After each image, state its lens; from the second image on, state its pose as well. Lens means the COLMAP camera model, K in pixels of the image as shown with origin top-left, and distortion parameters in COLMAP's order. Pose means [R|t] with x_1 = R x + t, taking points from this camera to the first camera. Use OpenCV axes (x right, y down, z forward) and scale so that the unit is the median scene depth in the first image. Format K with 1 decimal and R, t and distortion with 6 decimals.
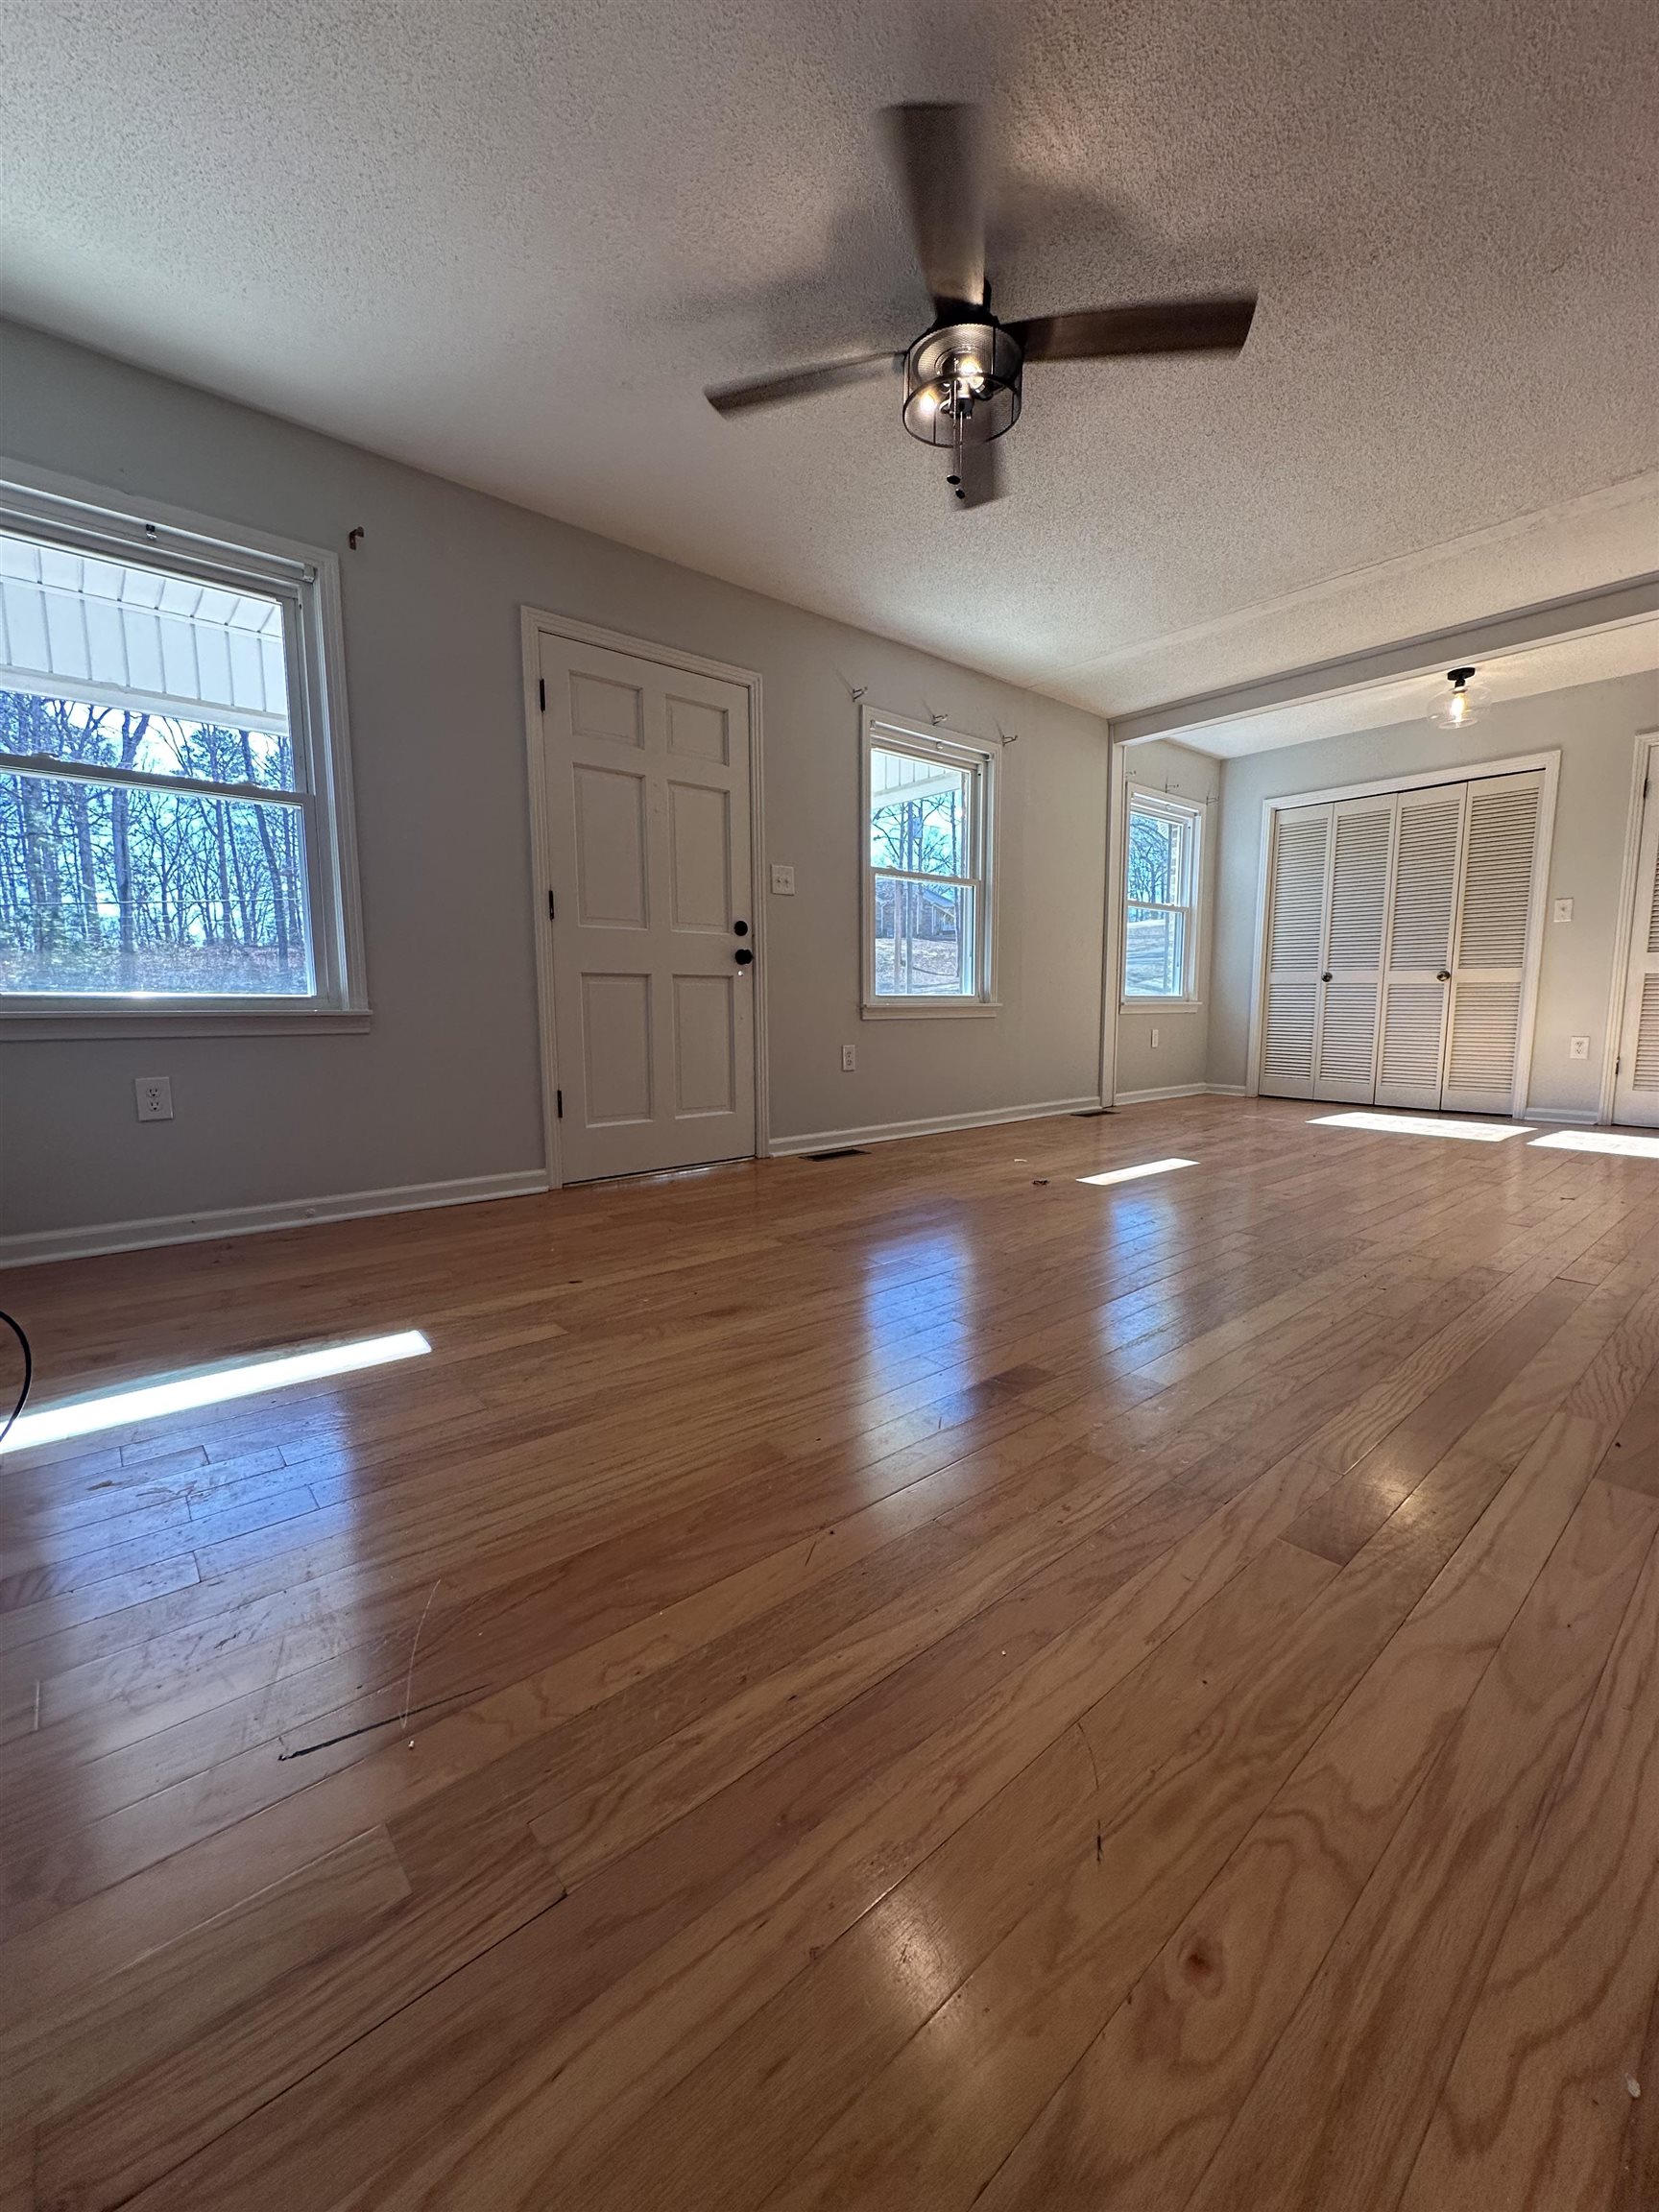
lens RADIAL K [[881.5, 0, 828.7], [0, 881.5, 1106.7], [0, 0, 1]] dist [-0.002906, 0.000139]
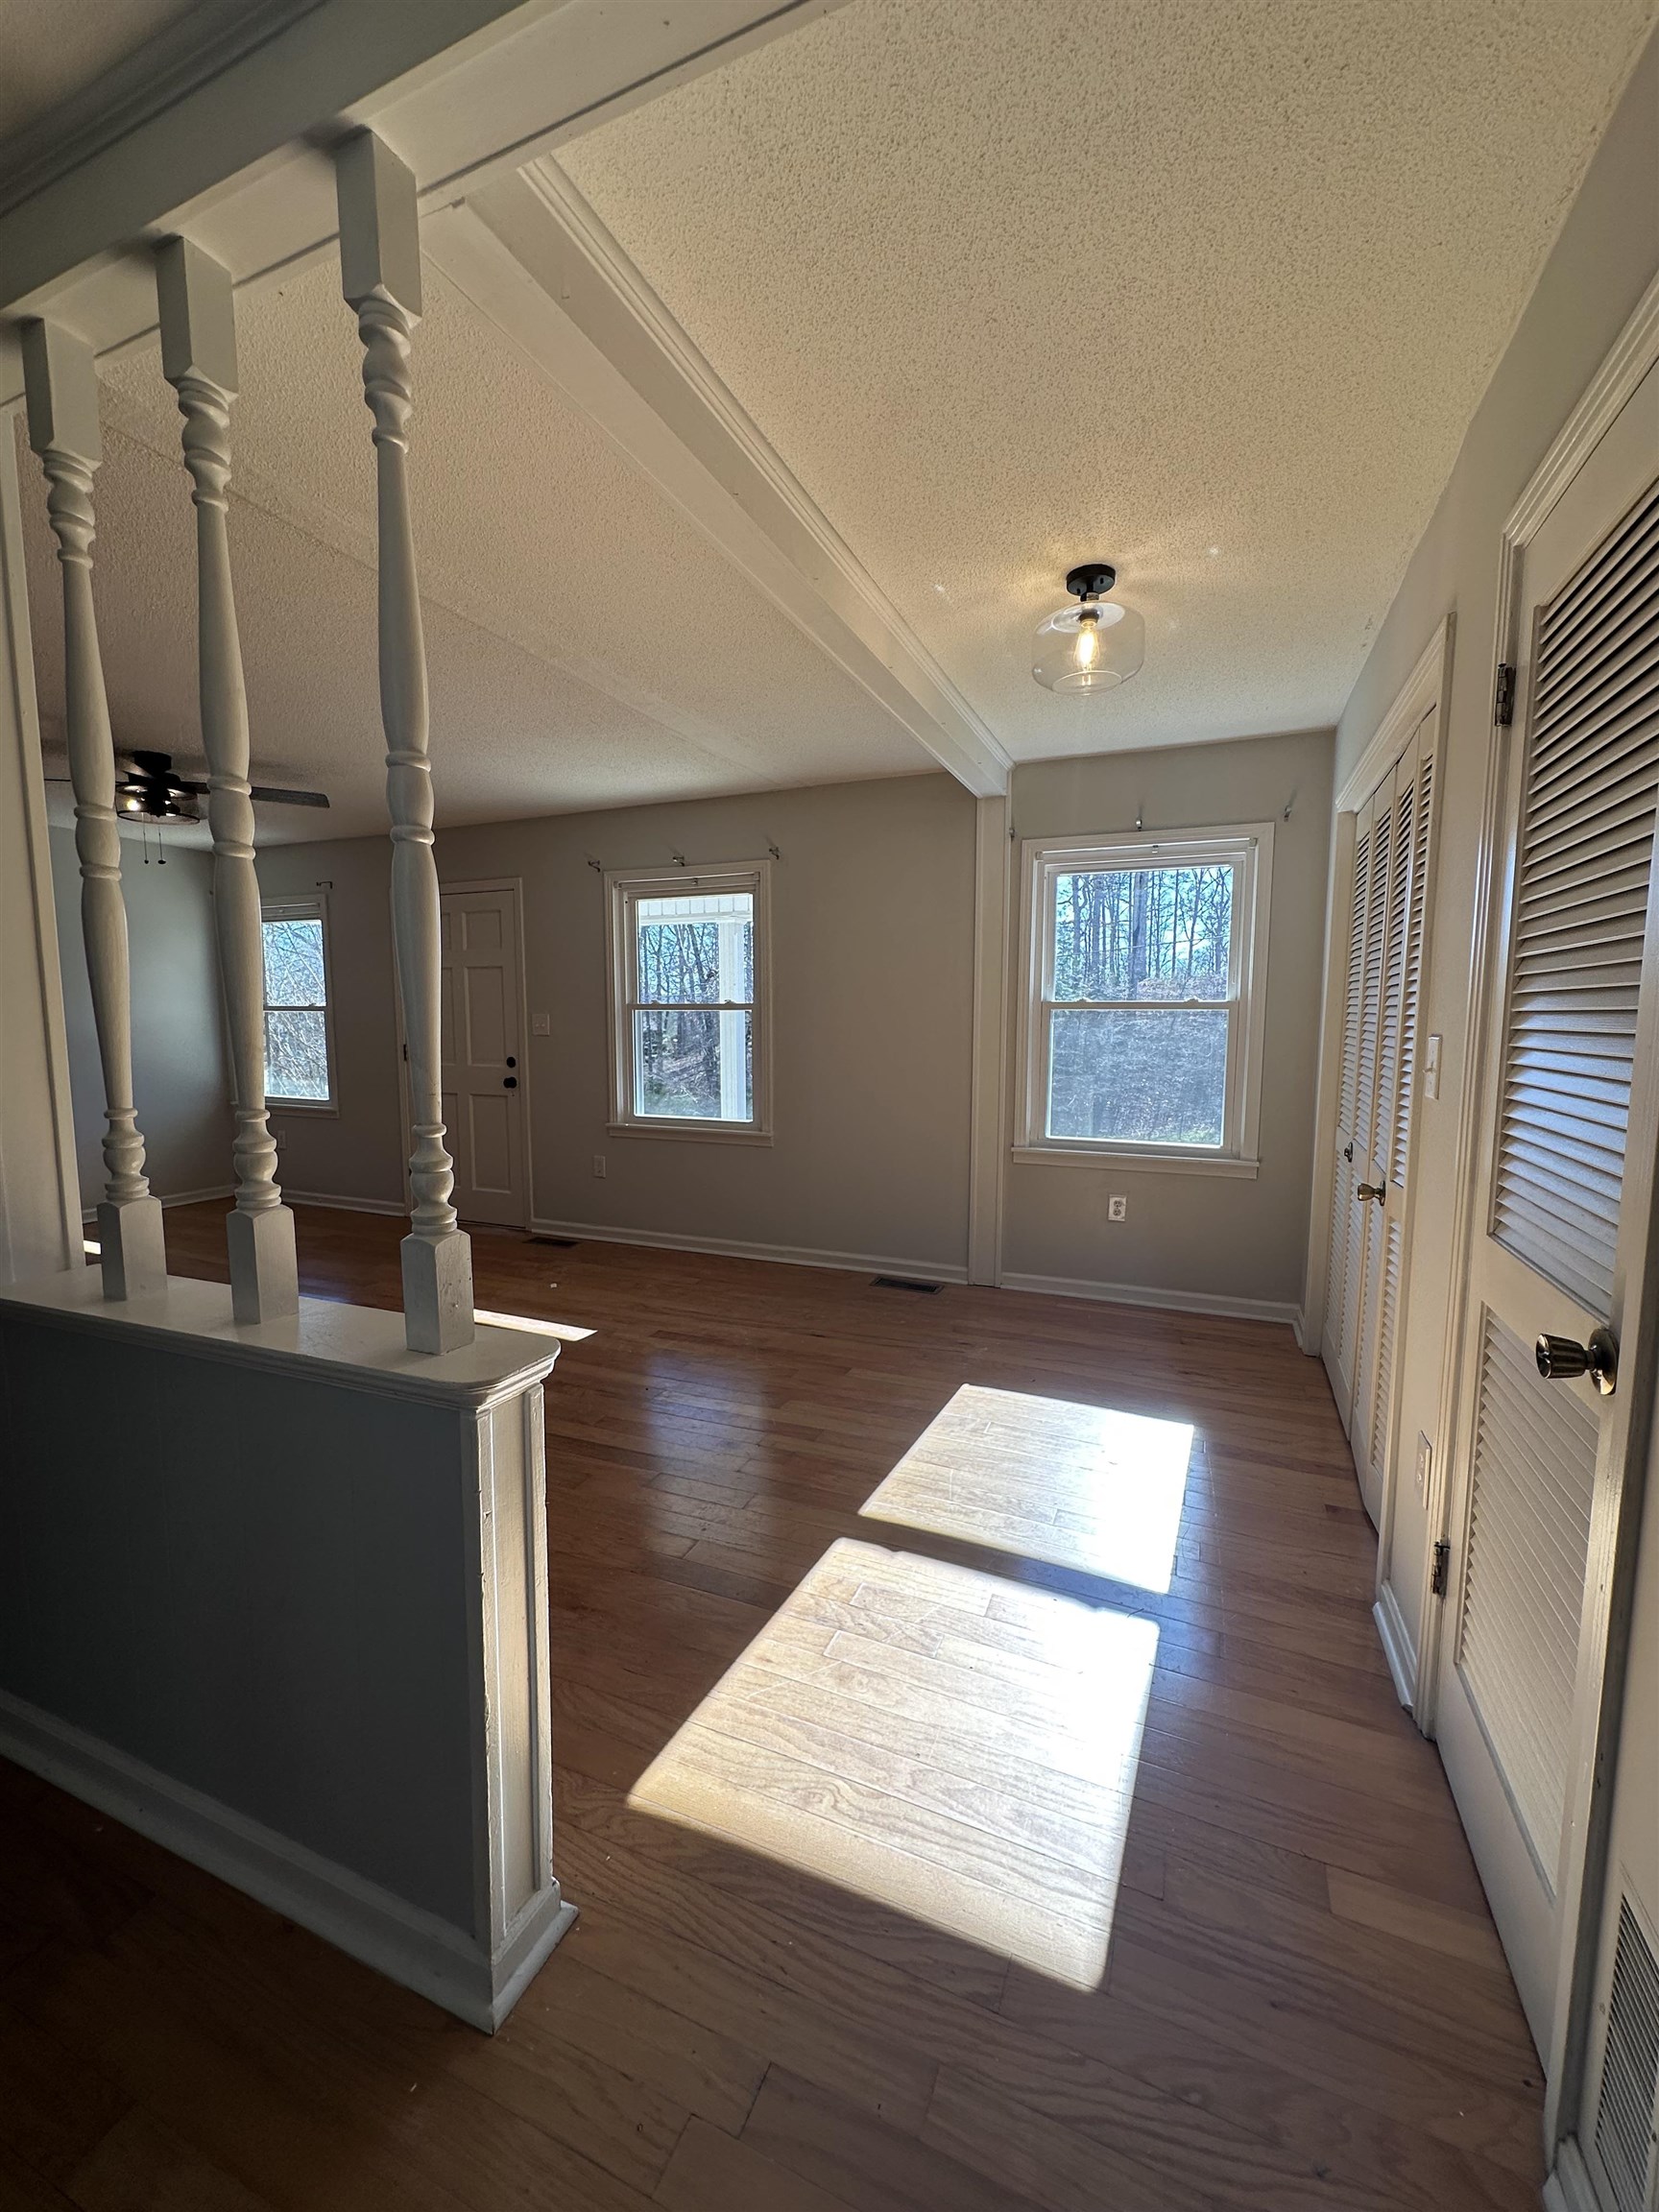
lens RADIAL K [[881.5, 0, 828.7], [0, 881.5, 1106.7], [0, 0, 1]] dist [-0.002906, 0.000139]
pose [[0.443259, 0.094497, -0.891399, 1.163826], [-0.109429, 0.992695, 0.050821, -0.219916], [0.889689, 0.075018, 0.450361, 0.703194]]
